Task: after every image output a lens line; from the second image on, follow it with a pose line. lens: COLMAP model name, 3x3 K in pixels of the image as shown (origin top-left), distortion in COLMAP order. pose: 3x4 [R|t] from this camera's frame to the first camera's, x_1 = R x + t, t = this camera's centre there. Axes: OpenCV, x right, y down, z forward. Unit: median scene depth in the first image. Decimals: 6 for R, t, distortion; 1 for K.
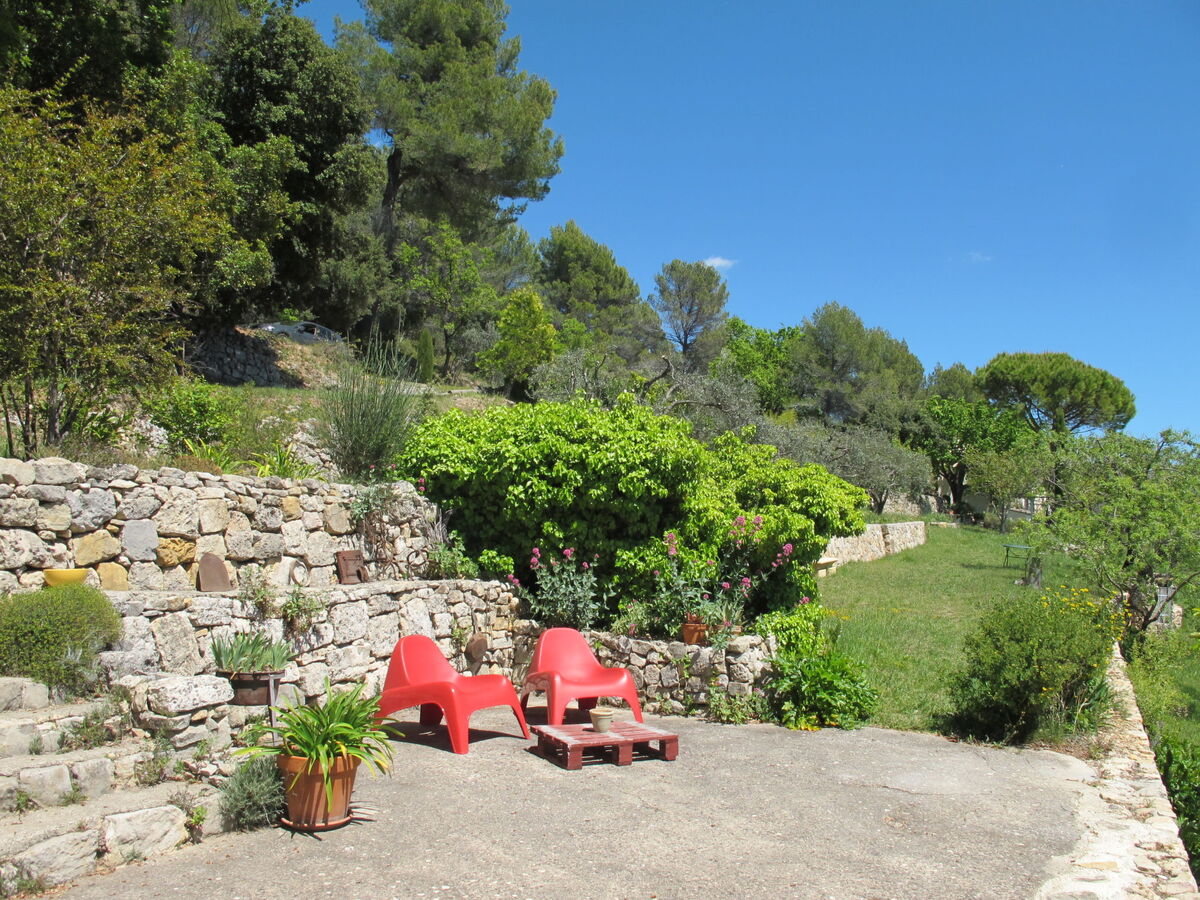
lens RADIAL K [[1007.3, 0, 604.4], [0, 1007.3, 483.1], [0, 0, 1]] dist [-0.150112, 0.124047]
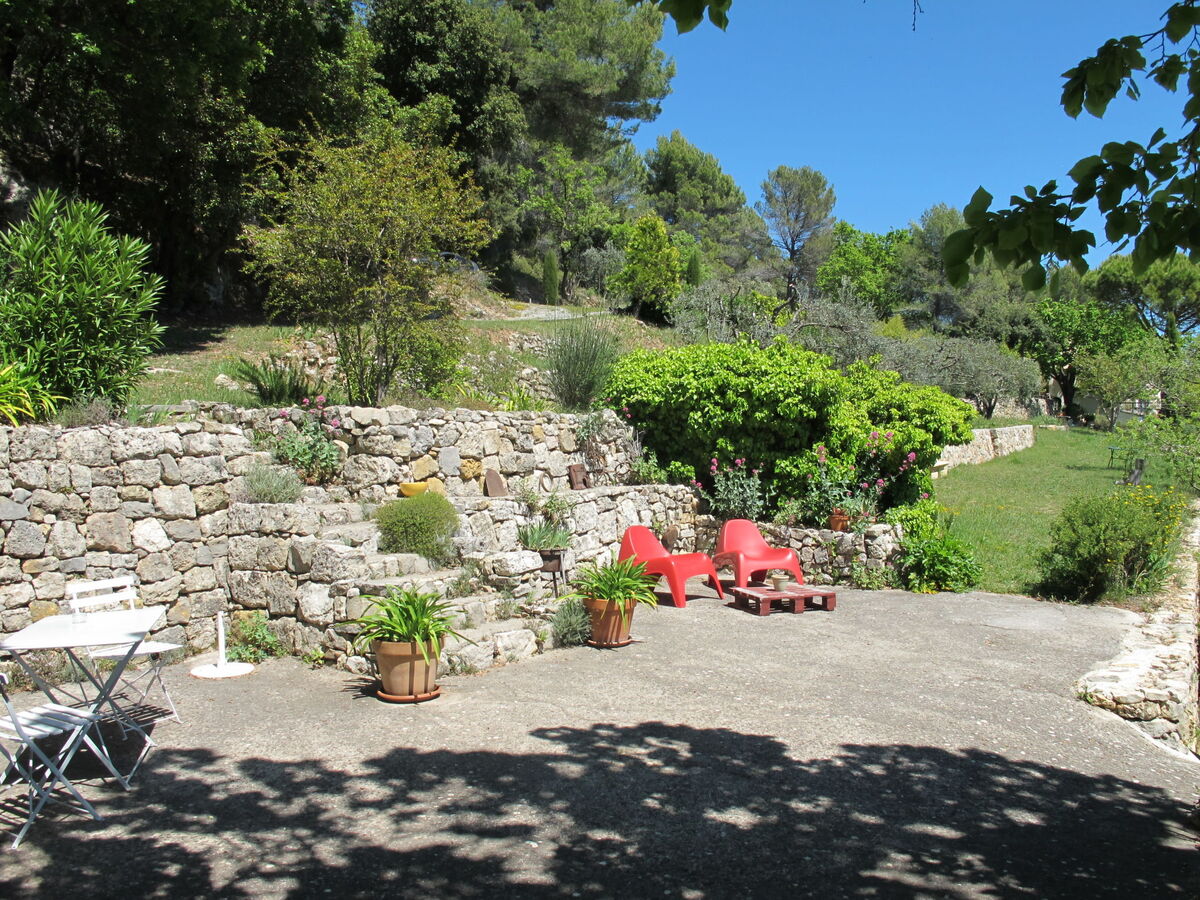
lens RADIAL K [[1007.3, 0, 604.4], [0, 1007.3, 483.1], [0, 0, 1]] dist [-0.150112, 0.124047]
pose [[0.994430, -0.016167, -0.104153, -0.073887], [0.025781, 0.995459, 0.091634, -0.026709], [0.102198, -0.093809, 0.990331, -0.296340]]
